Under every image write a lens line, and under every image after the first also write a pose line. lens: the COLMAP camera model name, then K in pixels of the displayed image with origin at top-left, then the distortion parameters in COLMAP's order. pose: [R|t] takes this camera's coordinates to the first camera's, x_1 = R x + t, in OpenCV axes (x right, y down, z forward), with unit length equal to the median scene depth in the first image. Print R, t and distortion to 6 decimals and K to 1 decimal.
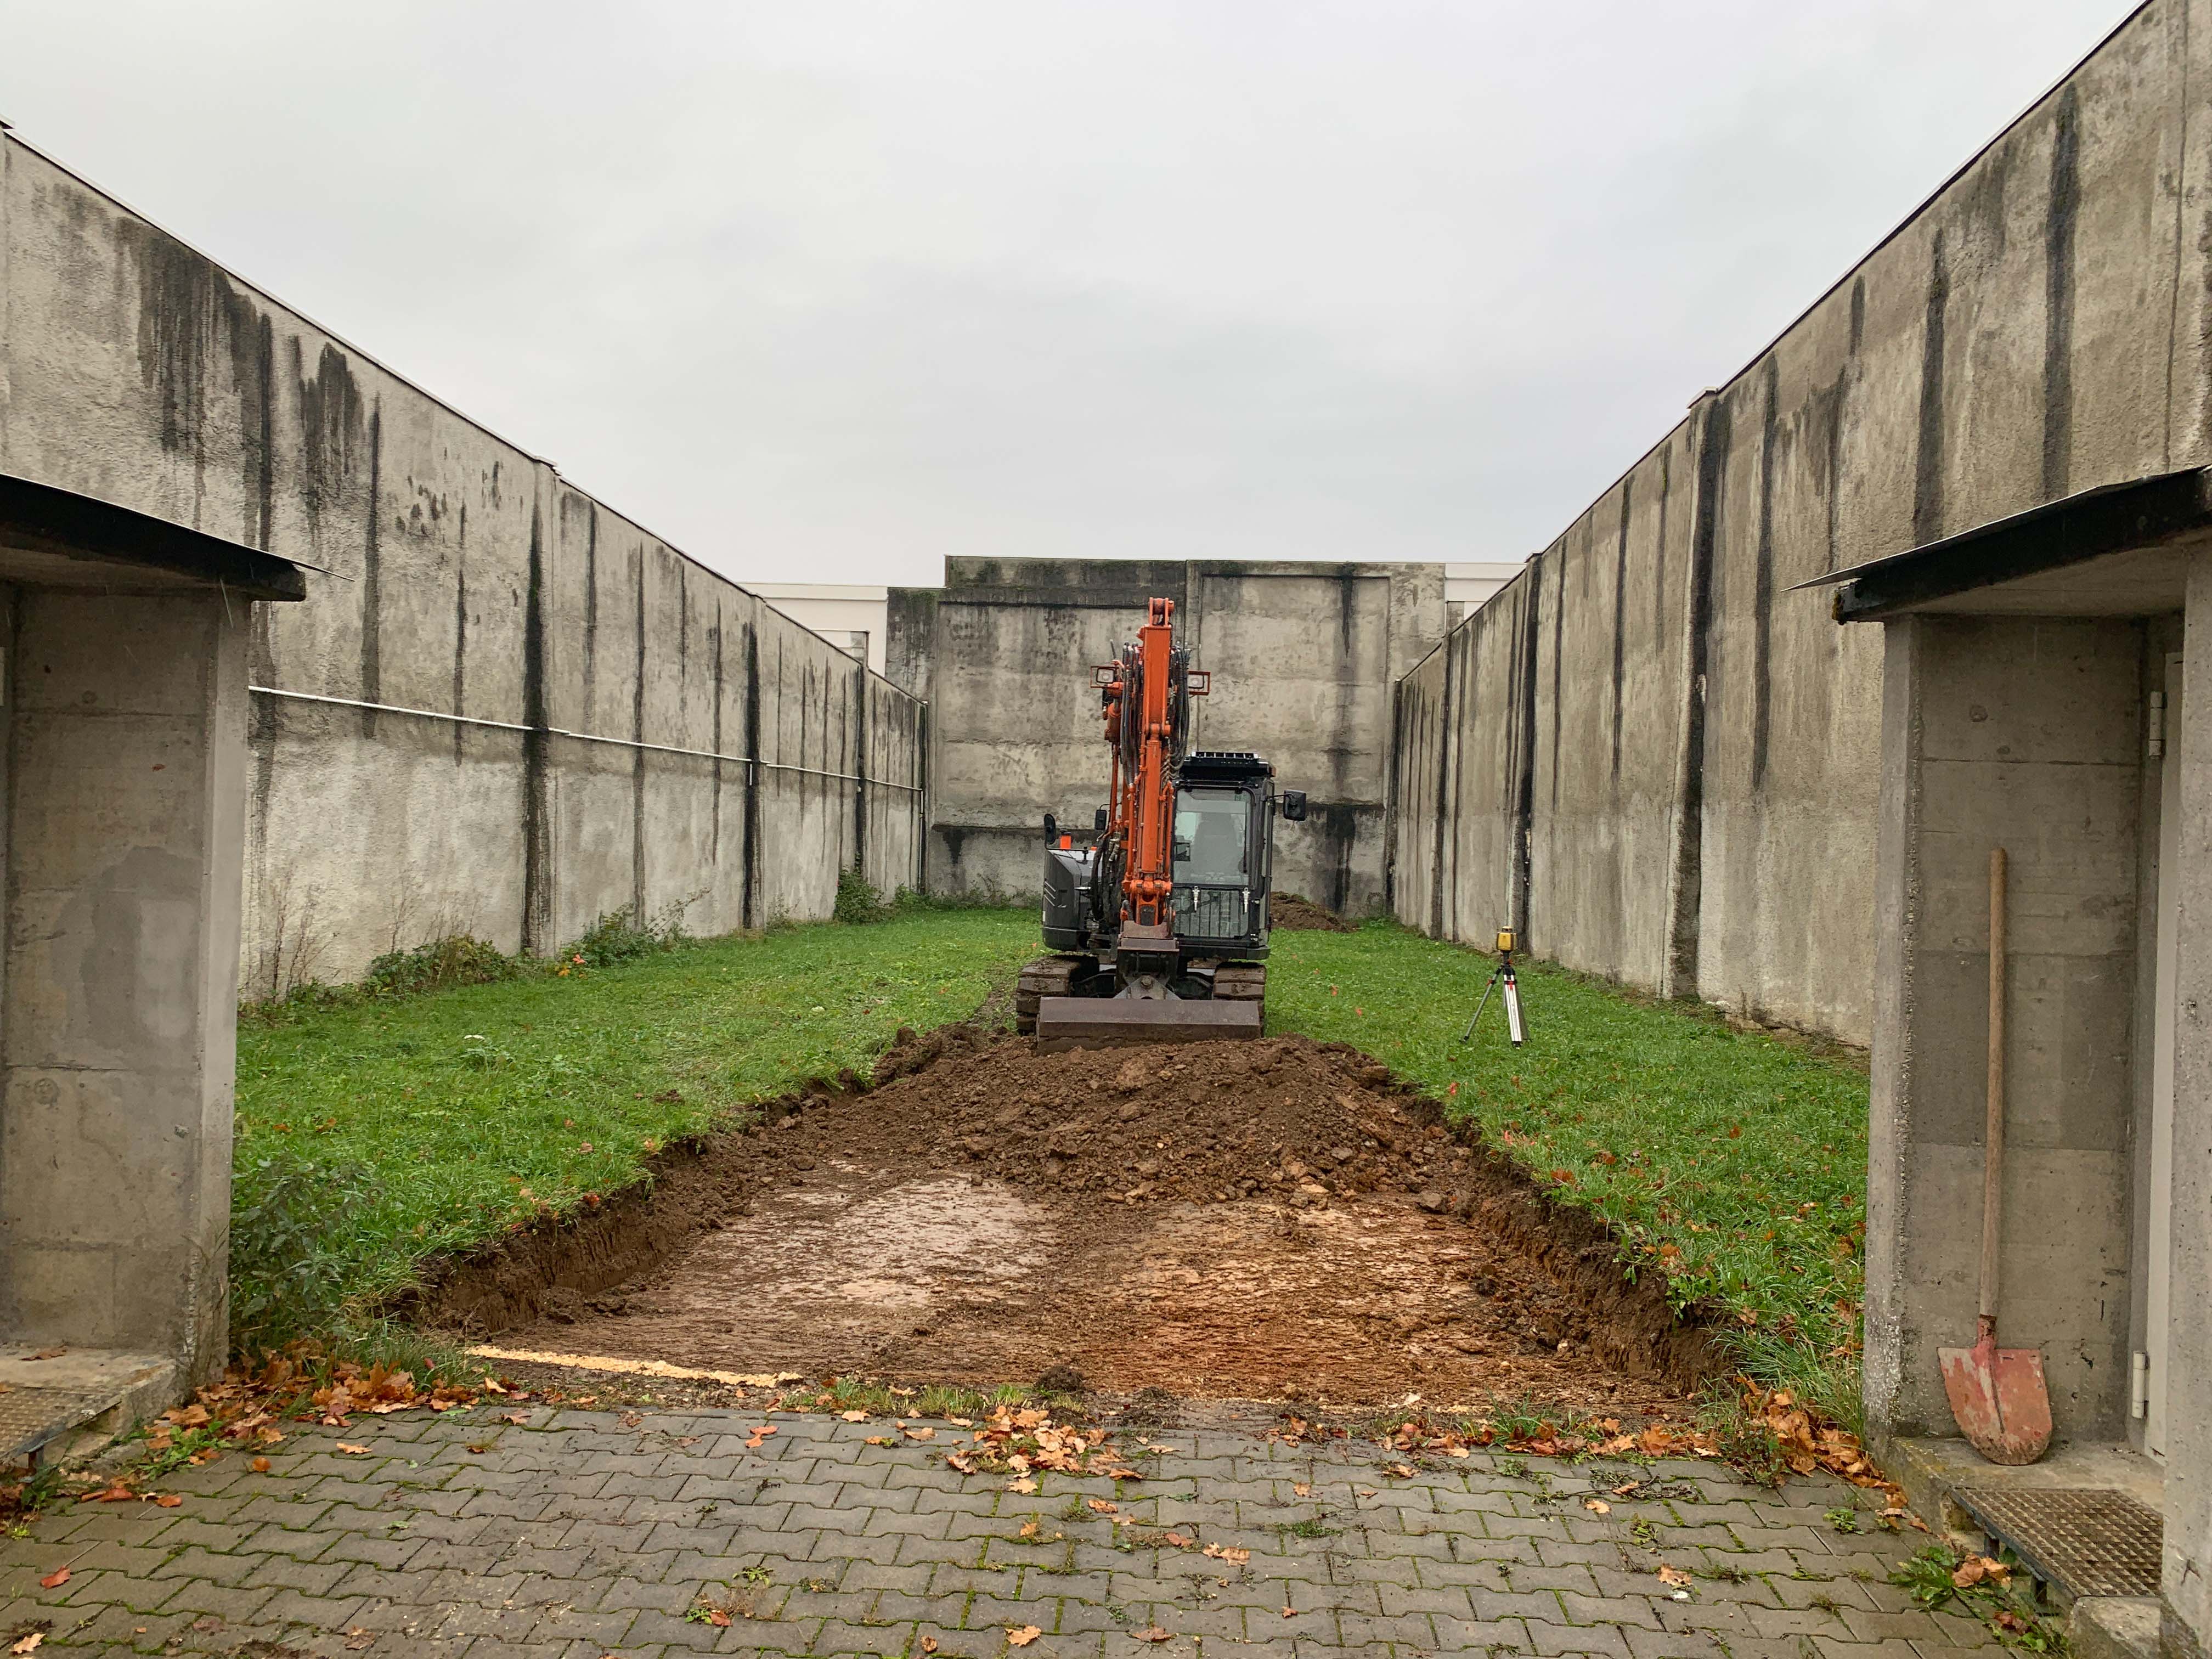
lens RADIAL K [[1693.3, 0, 1107.0], [0, 1693.3, 838.1], [0, 0, 1]] dist [0.035492, -0.030655]
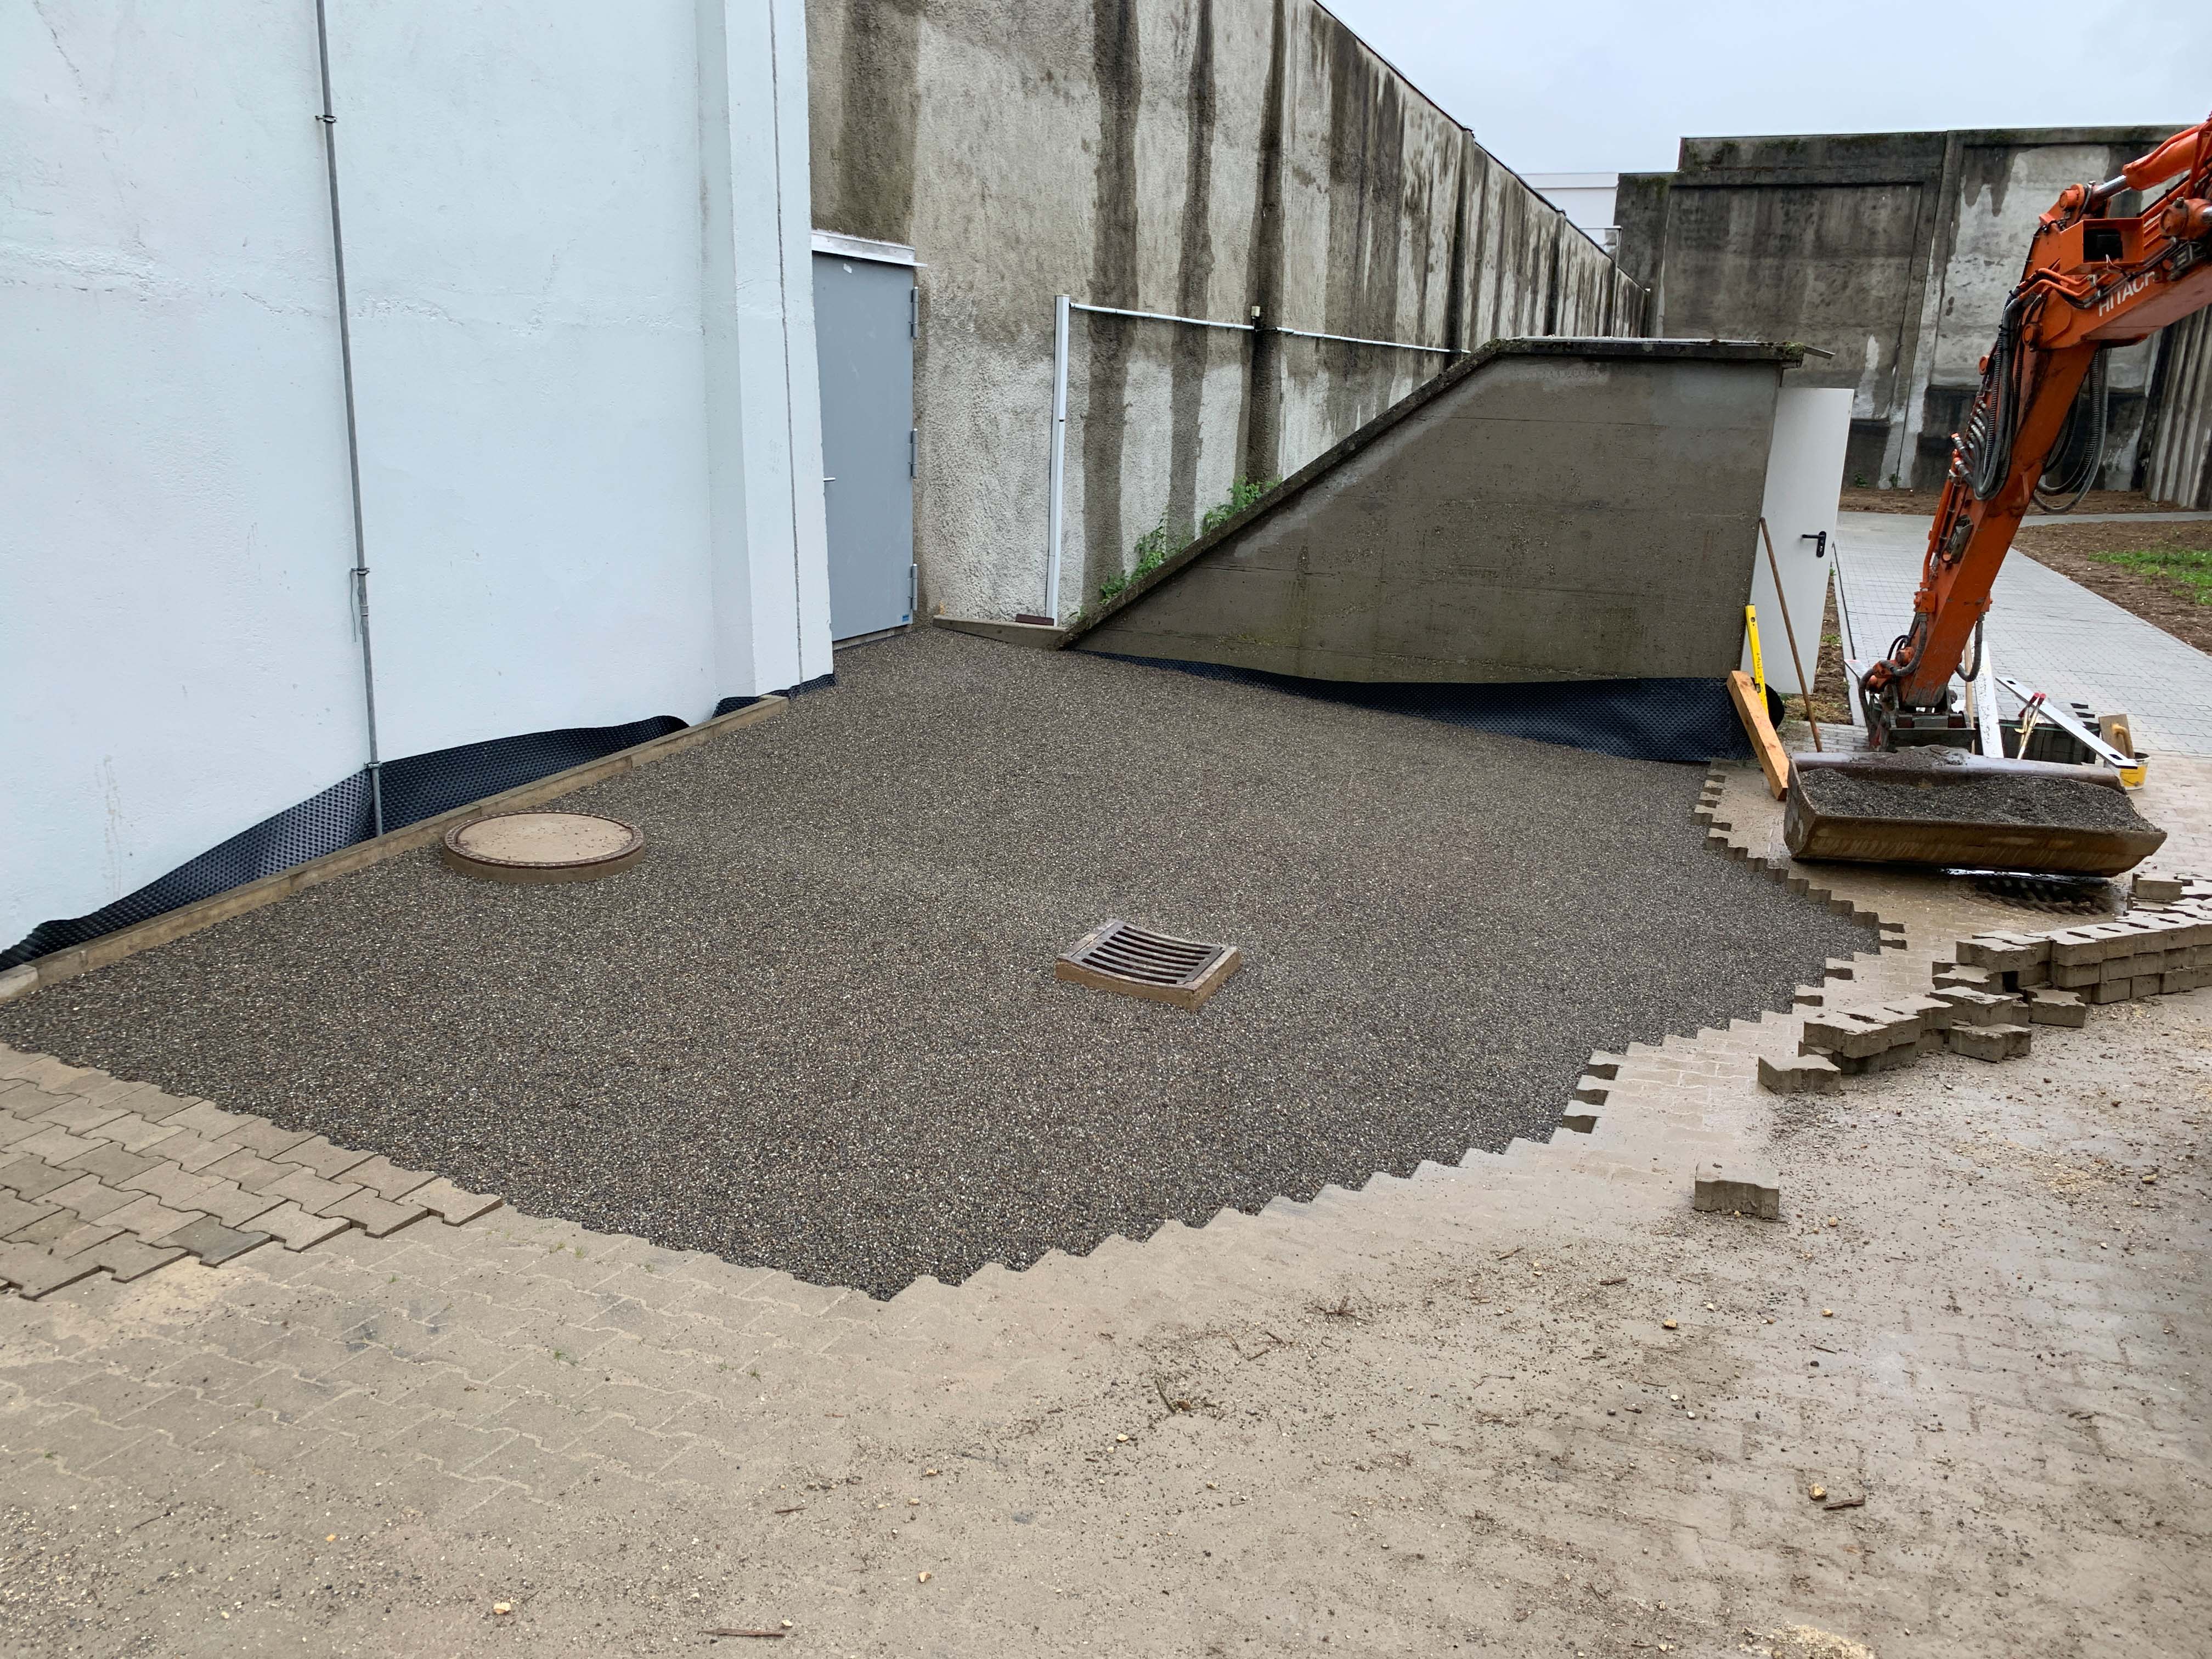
lens RADIAL K [[1693.3, 0, 1106.3], [0, 1693.3, 827.3], [0, 0, 1]] dist [0.035492, -0.030655]
pose [[0.941815, 0.082792, -0.325777, -0.053679], [-0.003204, 0.971359, 0.237596, -0.007393], [0.336117, -0.222727, 0.915105, -0.144081]]
